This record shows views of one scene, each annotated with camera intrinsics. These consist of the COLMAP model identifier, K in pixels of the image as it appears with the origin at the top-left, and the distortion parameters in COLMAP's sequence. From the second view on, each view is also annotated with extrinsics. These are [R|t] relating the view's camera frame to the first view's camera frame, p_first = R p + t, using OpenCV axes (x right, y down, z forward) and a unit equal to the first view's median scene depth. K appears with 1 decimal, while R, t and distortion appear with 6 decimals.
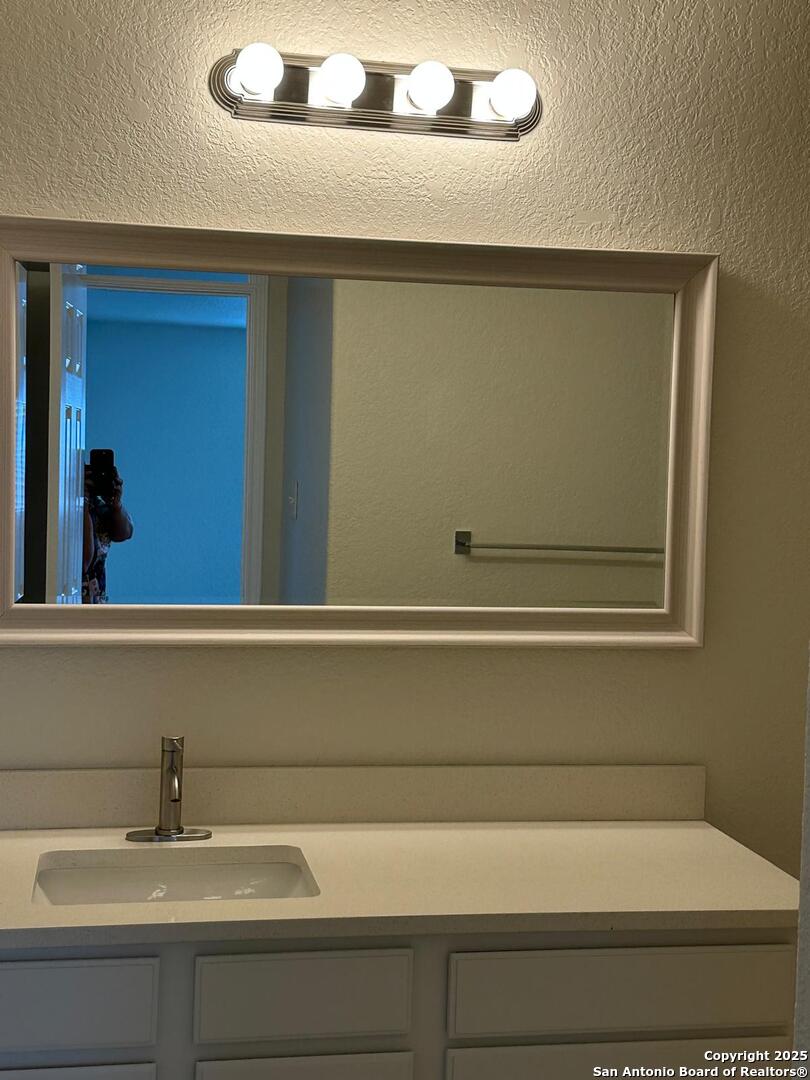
lens RADIAL K [[756.6, 0, 404.2], [0, 756.6, 558.7], [0, 0, 1]] dist [0.086811, -0.106296]
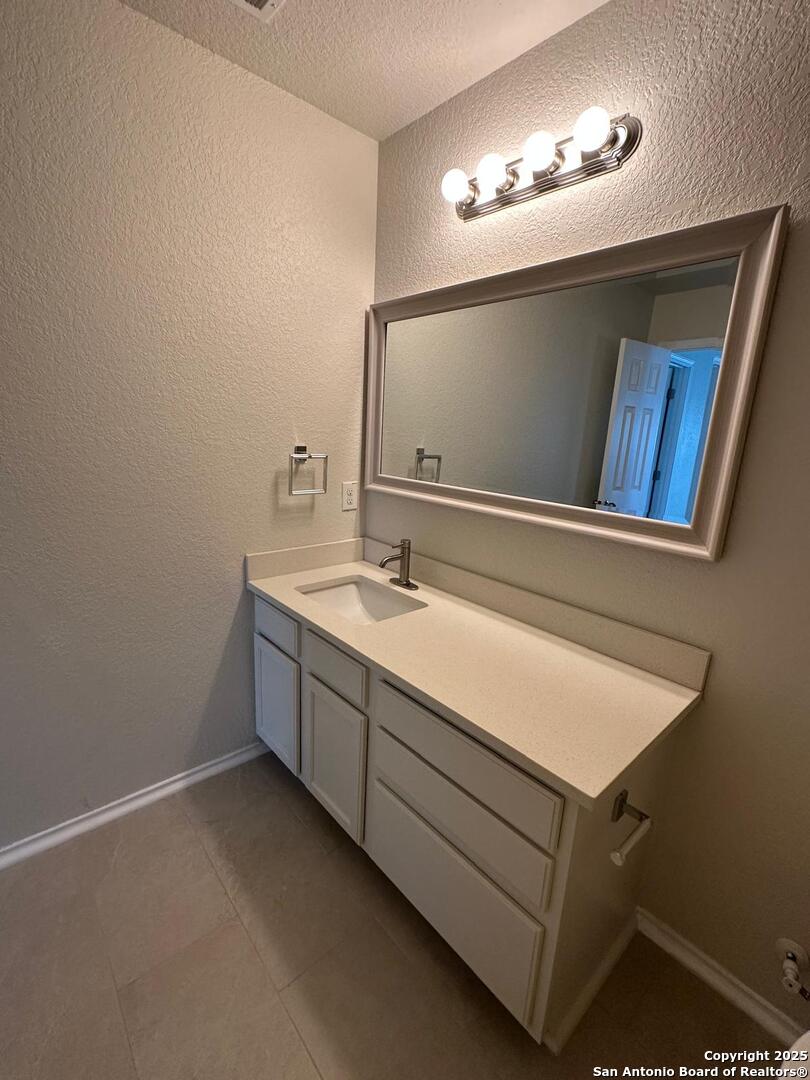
lens RADIAL K [[512.1, 0, 407.0], [0, 512.1, 543.2], [0, 0, 1]] dist [0.001499, -0.000510]
pose [[0.588551, 0.187747, -0.786358, 0.757954], [-0.082767, 0.981543, 0.172402, -0.013263], [0.804213, -0.036383, 0.593227, 0.128614]]
